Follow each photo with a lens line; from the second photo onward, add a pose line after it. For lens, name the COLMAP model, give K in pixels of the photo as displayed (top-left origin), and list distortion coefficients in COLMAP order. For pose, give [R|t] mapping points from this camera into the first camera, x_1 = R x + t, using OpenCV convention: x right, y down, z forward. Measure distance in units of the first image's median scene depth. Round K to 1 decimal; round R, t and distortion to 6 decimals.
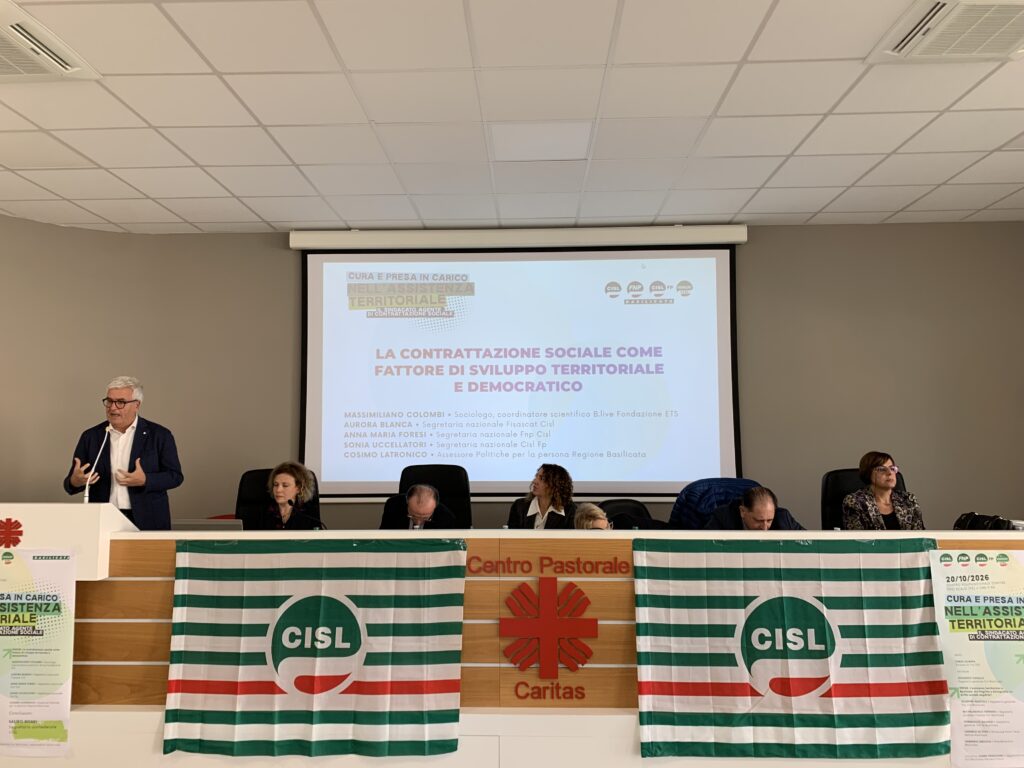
lens RADIAL K [[770.0, 0, 504.2], [0, 770.0, 381.1], [0, 0, 1]] dist [0.075066, -0.133788]
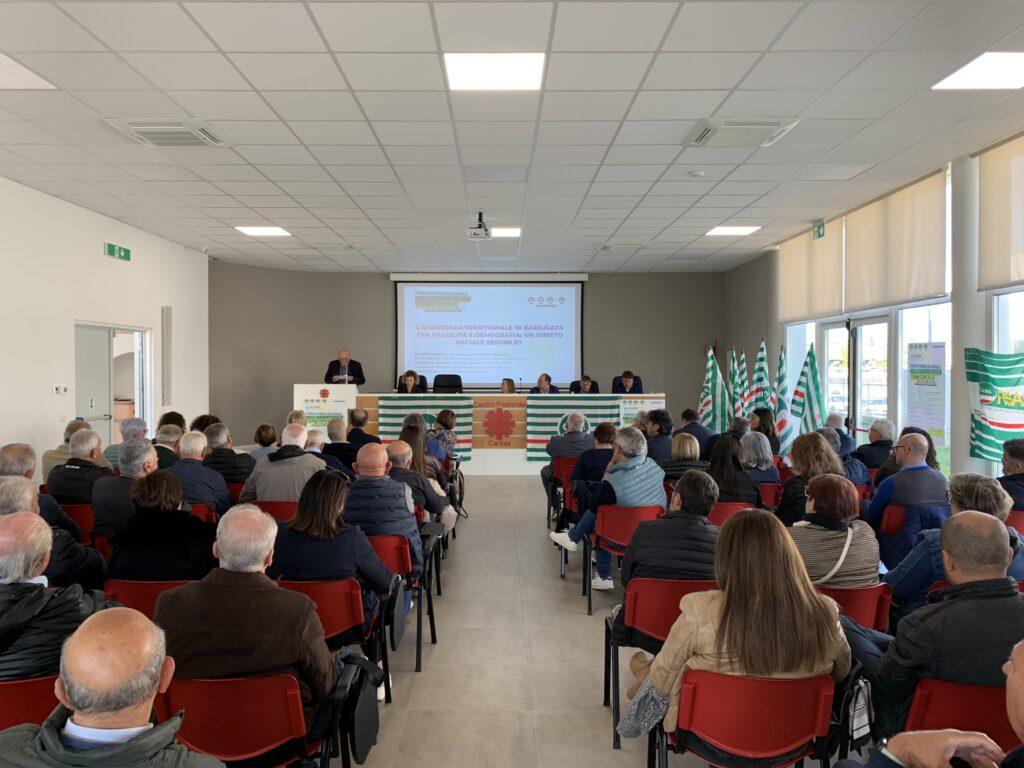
lens RADIAL K [[770.0, 0, 504.2], [0, 770.0, 381.1], [0, 0, 1]] dist [0.075066, -0.133788]
pose [[0.998972, 0.005431, 0.045016, -0.064932], [-0.009475, 0.995886, 0.090120, -0.135393], [-0.044341, -0.090454, 0.994913, -2.071706]]
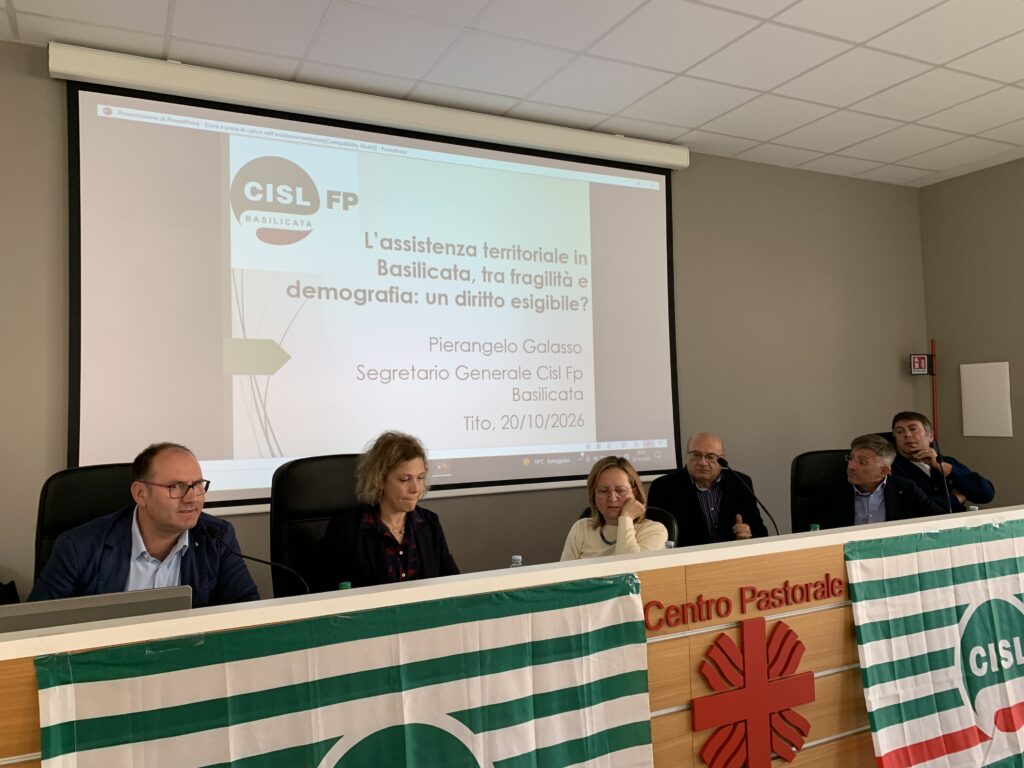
lens RADIAL K [[801.5, 0, 510.9], [0, 801.5, 372.2], [0, 0, 1]] dist [-0.030266, 0.066695]
pose [[0.874287, 0.005372, 0.485379, -0.417810], [-0.010413, 0.999916, 0.007690, 0.054022], [-0.485297, -0.011777, 0.874270, 0.536769]]
